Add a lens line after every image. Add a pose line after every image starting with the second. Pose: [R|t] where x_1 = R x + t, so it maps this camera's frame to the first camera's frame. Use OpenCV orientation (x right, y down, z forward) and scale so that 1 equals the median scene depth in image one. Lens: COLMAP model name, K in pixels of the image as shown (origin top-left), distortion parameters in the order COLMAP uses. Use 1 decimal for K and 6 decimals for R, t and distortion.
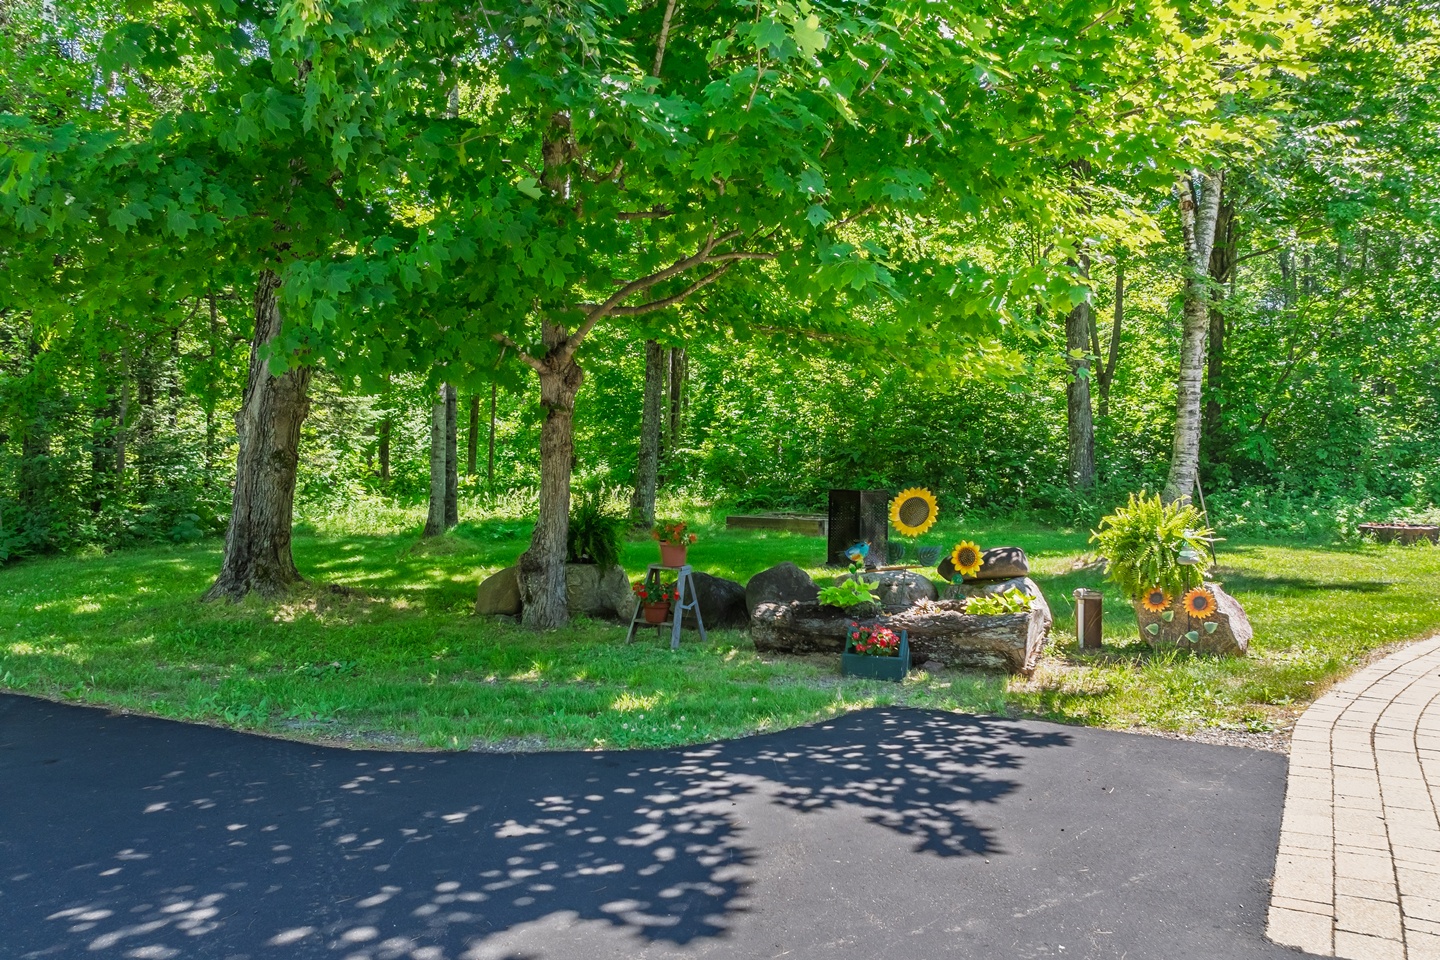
lens RADIAL K [[995.9, 0, 719.5], [0, 995.9, 480.9], [0, 0, 1]] dist [-0.028793, 0.035516]
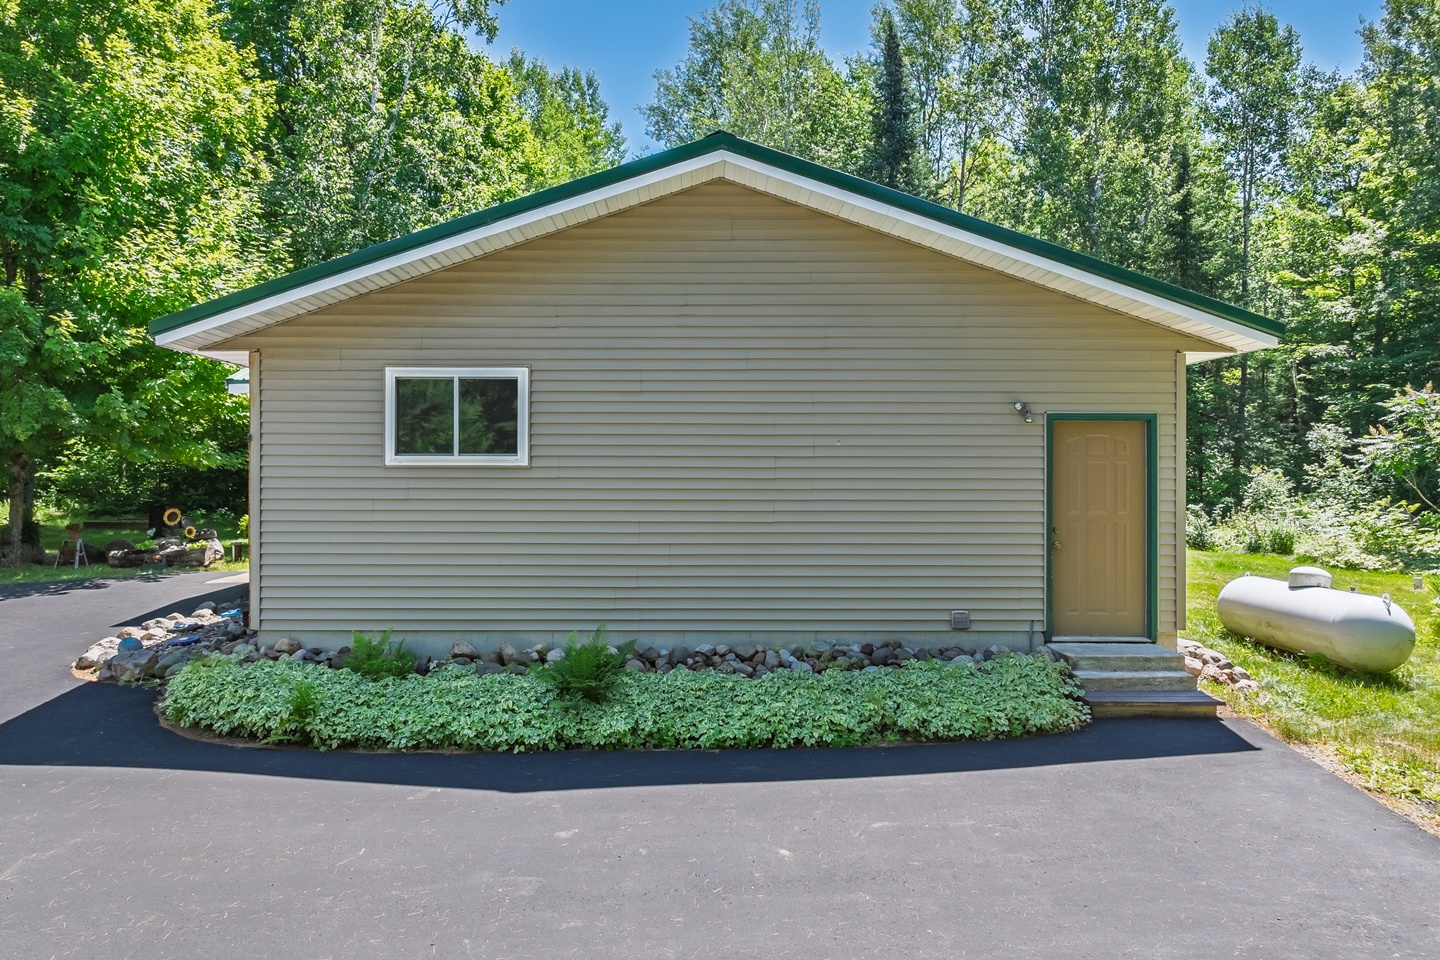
lens RADIAL K [[995.9, 0, 715.2], [0, 995.9, 482.6], [0, 0, 1]] dist [-0.028793, 0.035516]
pose [[0.828132, -0.009954, 0.560445, -0.040746], [0.007417, 0.999949, 0.006800, -0.027200], [-0.560484, -0.001474, 0.828164, -0.820011]]
